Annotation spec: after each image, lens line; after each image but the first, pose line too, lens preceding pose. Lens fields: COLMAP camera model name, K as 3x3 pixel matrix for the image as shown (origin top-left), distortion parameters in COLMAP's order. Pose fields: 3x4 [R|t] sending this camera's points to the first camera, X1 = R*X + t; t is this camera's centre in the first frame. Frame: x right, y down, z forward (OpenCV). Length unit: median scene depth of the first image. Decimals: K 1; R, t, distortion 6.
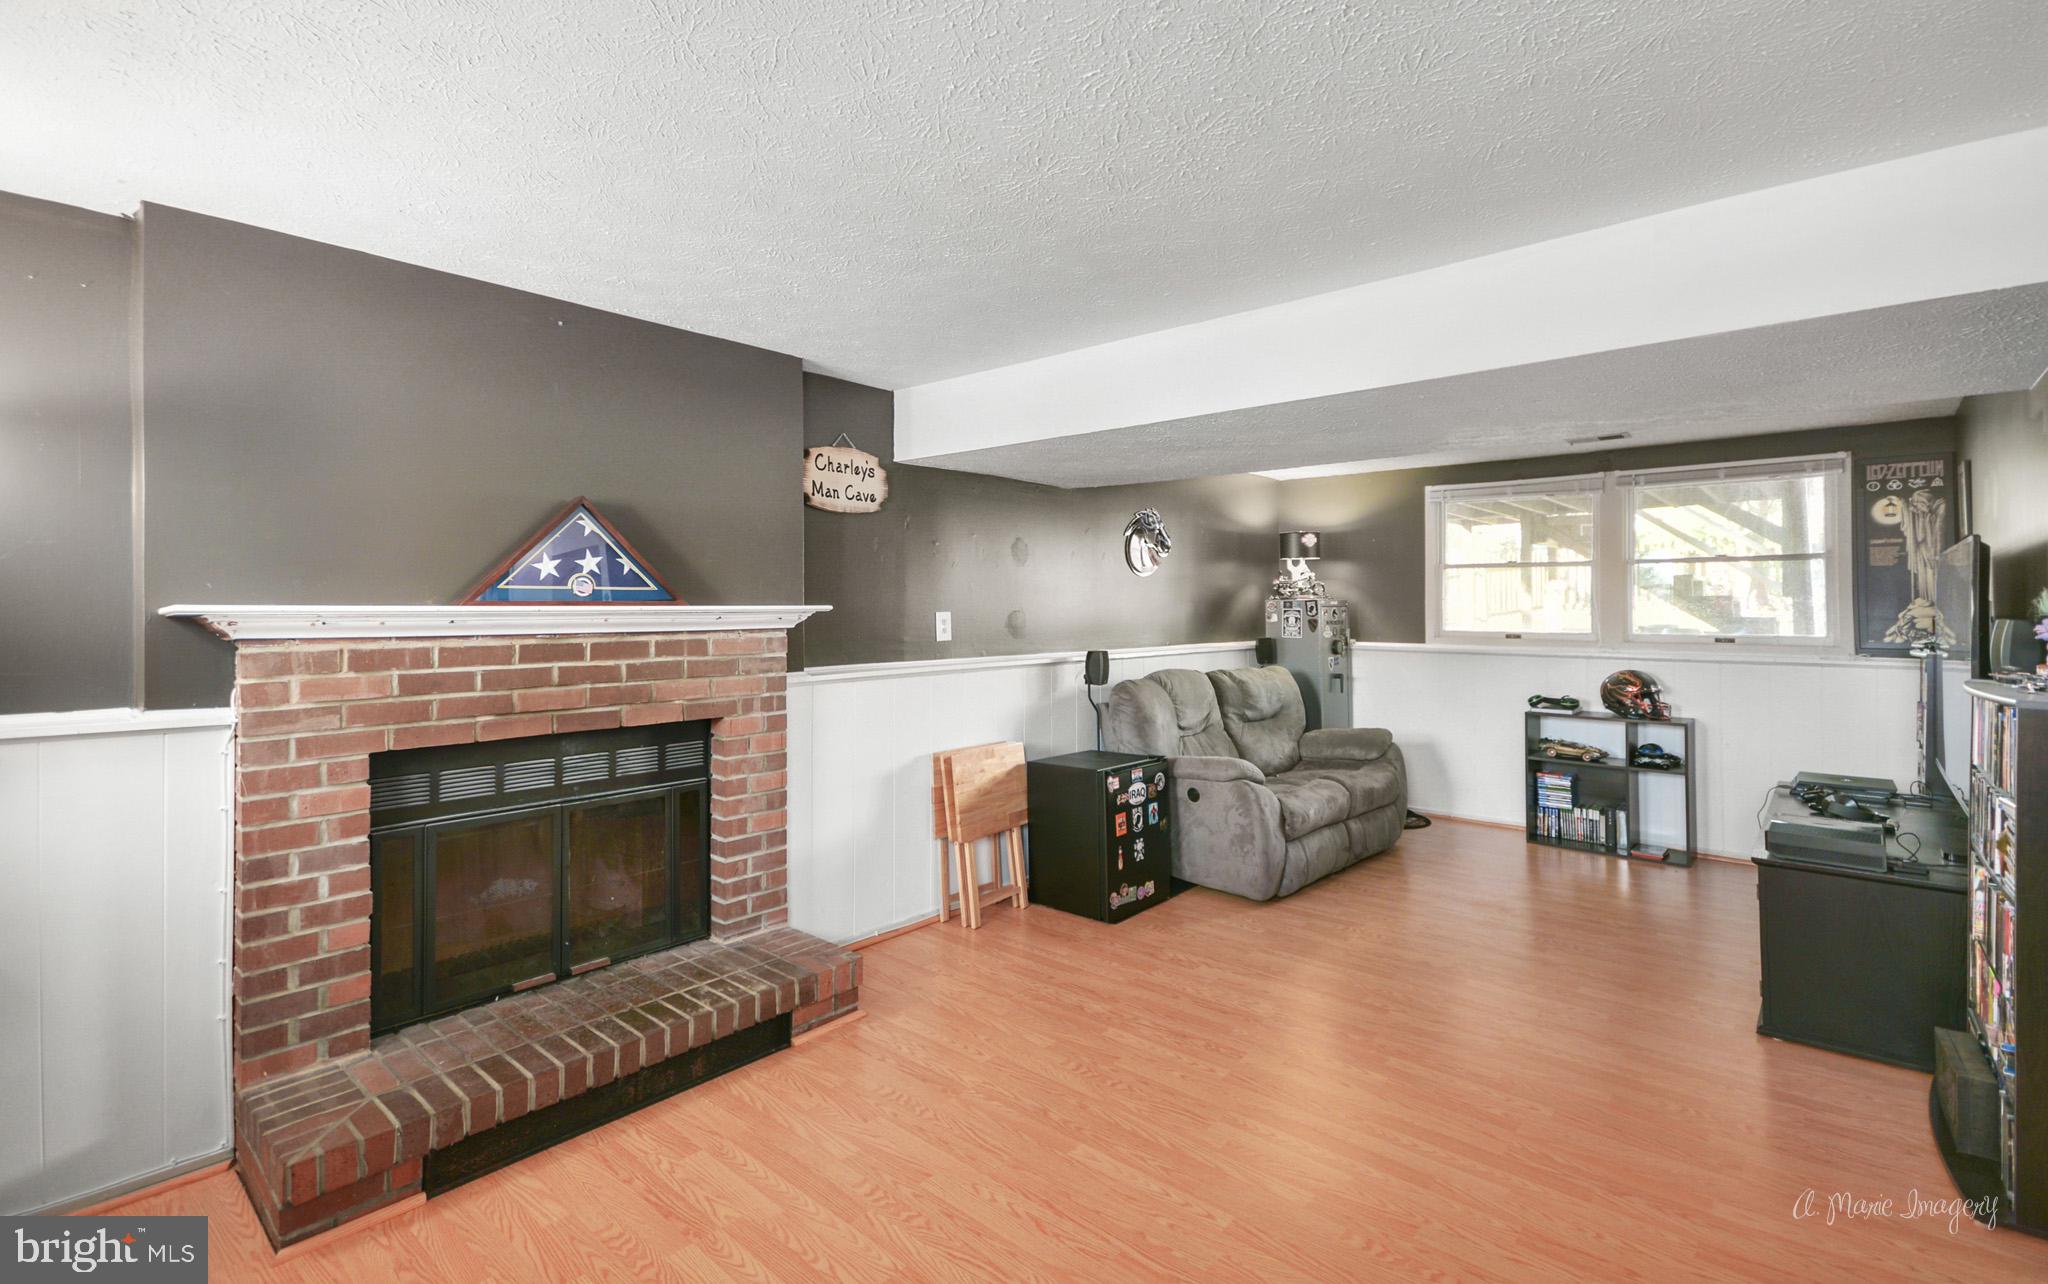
lens RADIAL K [[901.3, 0, 1023.8], [0, 901.3, 607.4], [0, 0, 1]] dist [0.001632, 0.000271]
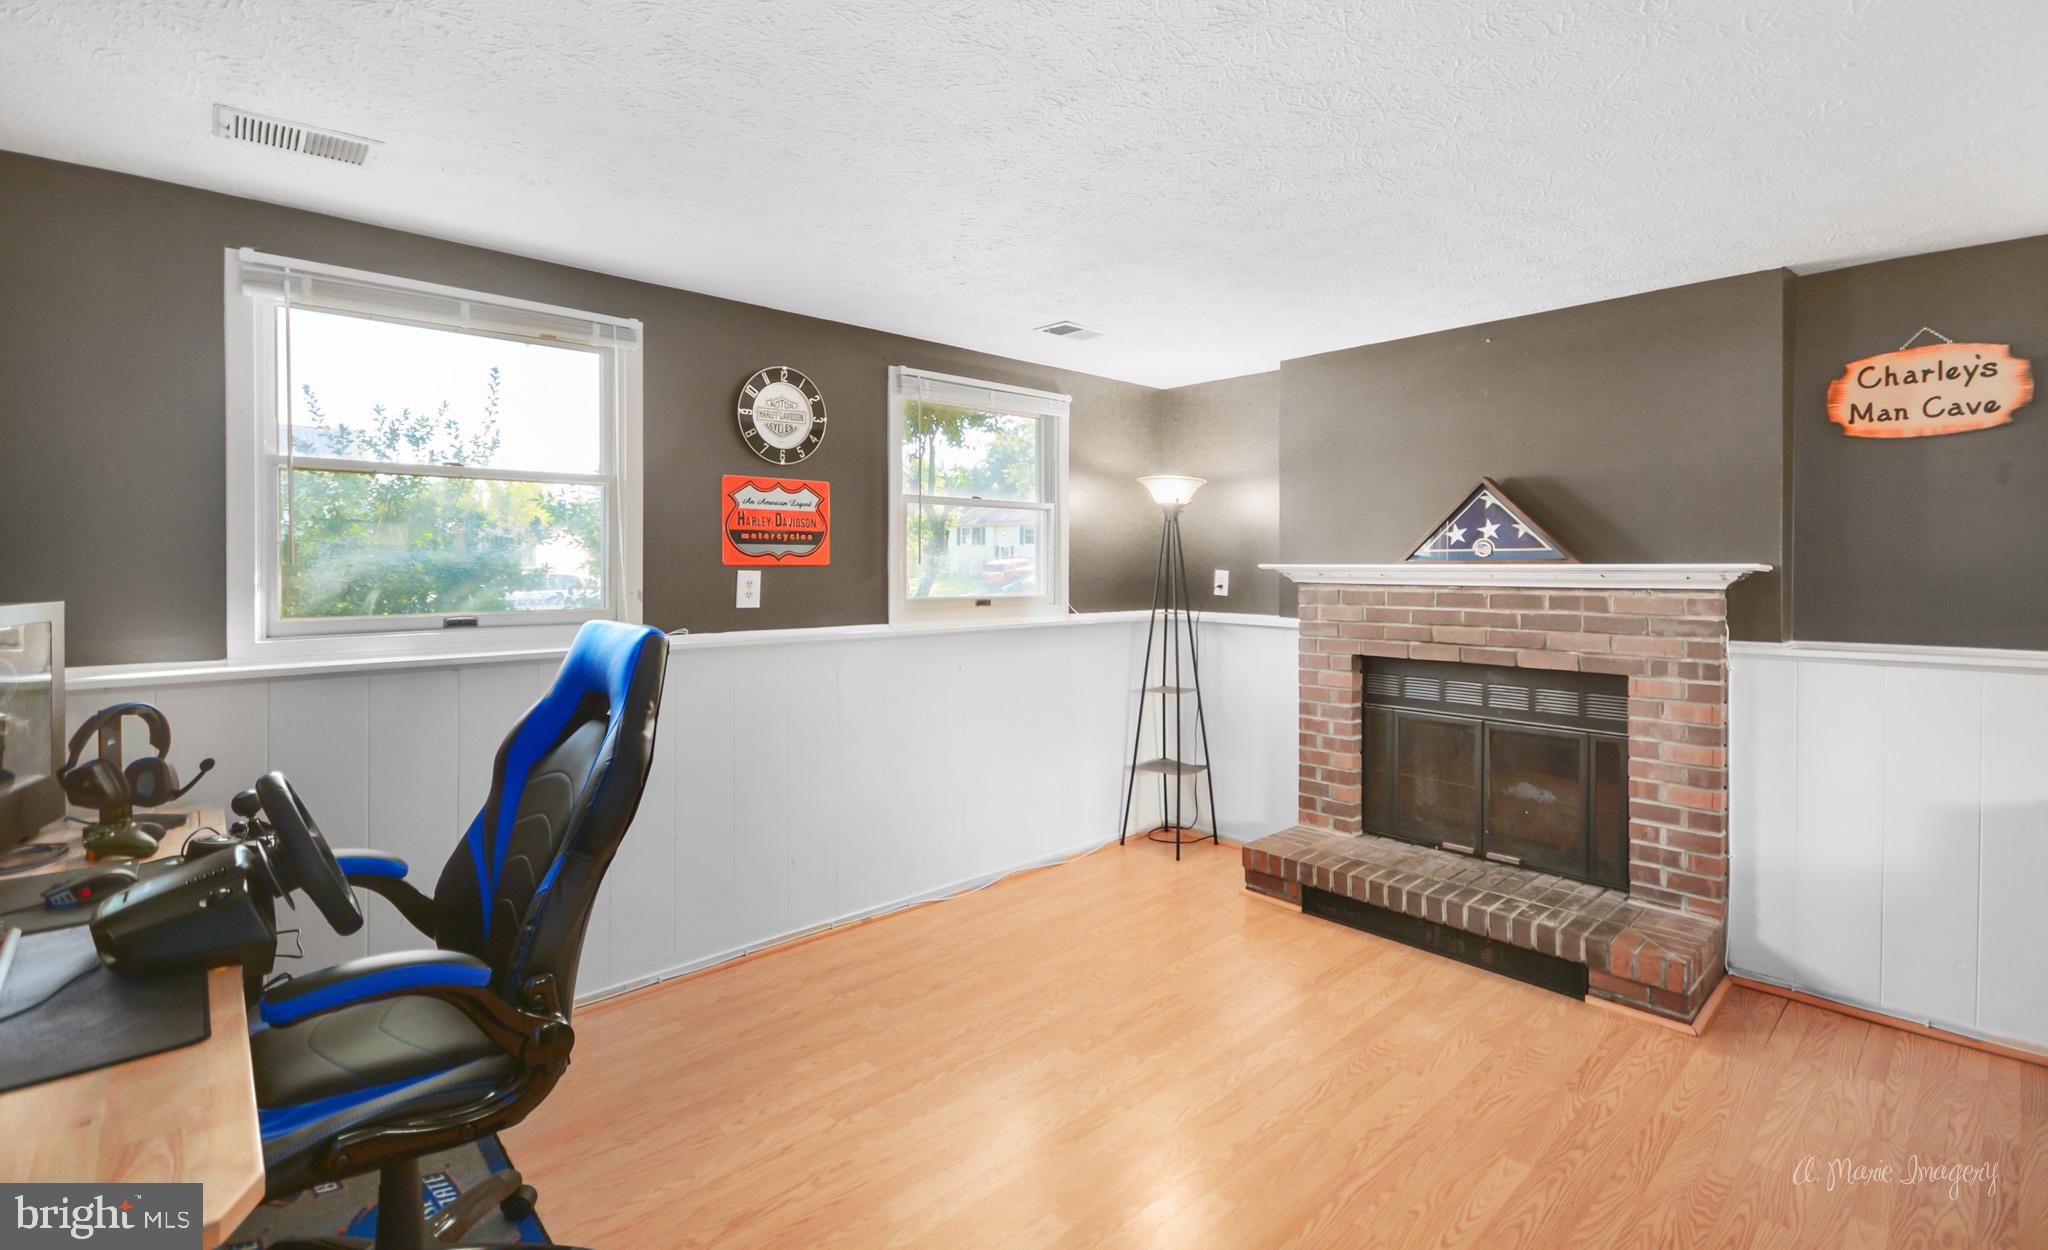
lens RADIAL K [[903.7, 0, 1023.3], [0, 903.7, 575.9], [0, 0, 1]] dist [-0.037069, -0.000138]
pose [[-0.112668, 0.009441, -0.993588, 0.712888], [-0.003202, 0.999946, 0.009864, 0.003529], [0.993628, 0.004293, -0.112632, 0.439253]]
